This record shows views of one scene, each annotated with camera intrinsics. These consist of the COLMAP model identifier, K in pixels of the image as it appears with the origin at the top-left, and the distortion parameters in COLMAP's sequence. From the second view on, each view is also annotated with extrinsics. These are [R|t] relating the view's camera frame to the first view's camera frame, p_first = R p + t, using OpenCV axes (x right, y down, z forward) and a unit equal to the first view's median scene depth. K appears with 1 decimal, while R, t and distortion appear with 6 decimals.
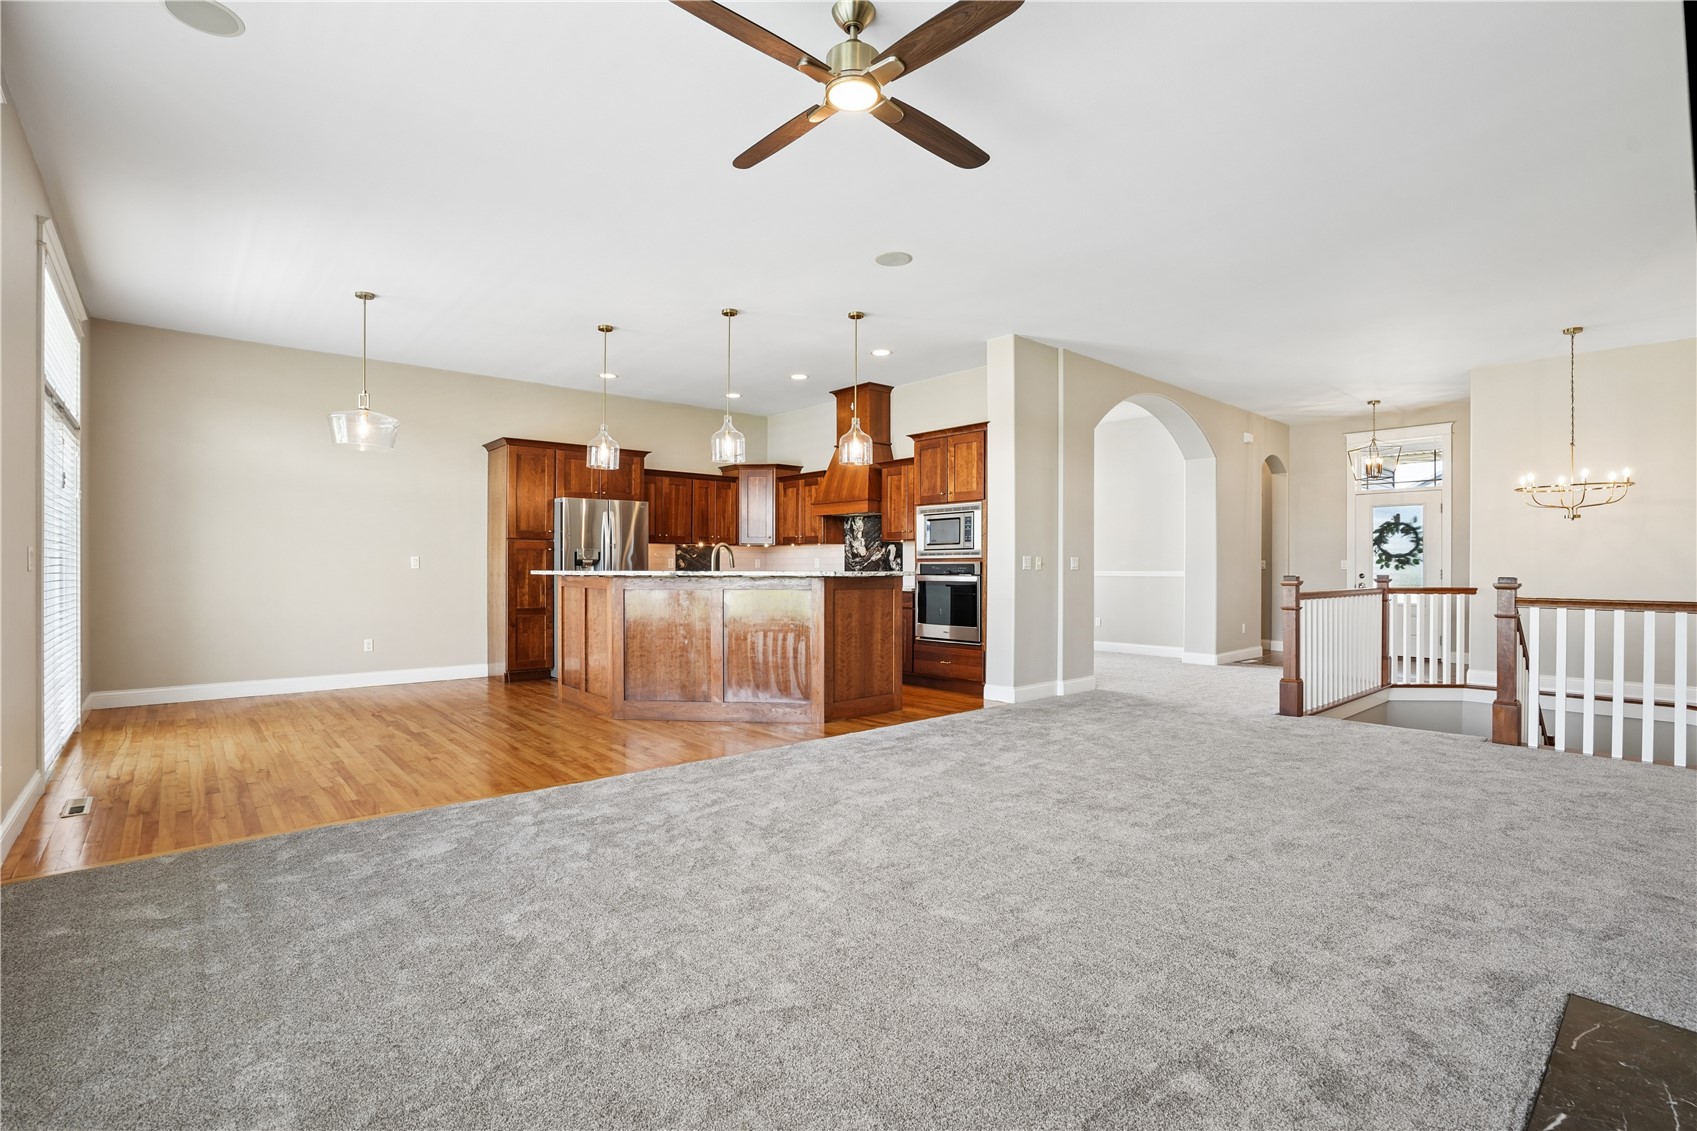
lens RADIAL K [[778.4, 0, 846.8], [0, 778.4, 568.4], [0, 0, 1]] dist [-0.000643, -0.000026]
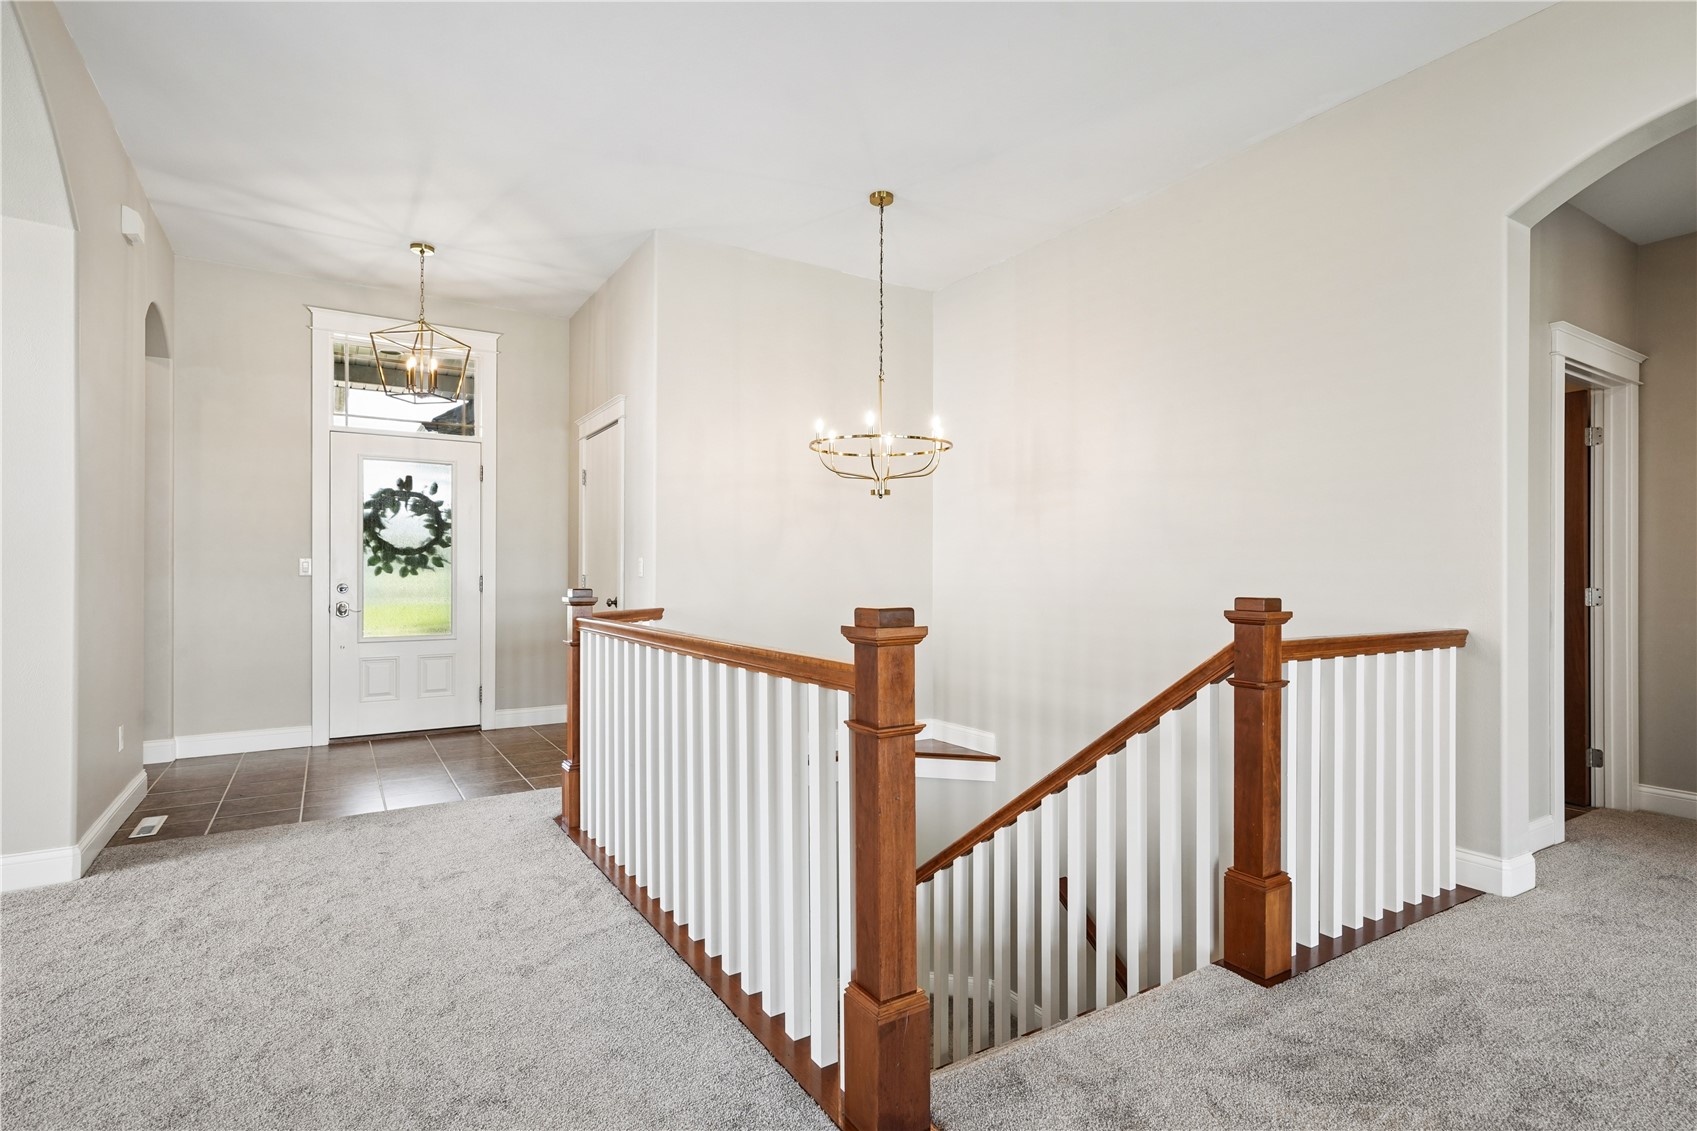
lens RADIAL K [[822.0, 0, 846.7], [0, 822.0, 570.4], [0, 0, 1]] dist [-0.000250, -0.000048]
pose [[0.173489, 0.002631, 0.984832, 0.187156], [0.000054, 0.999996, -0.002681, -0.001006], [-0.984836, 0.000518, 0.173488, 0.592021]]
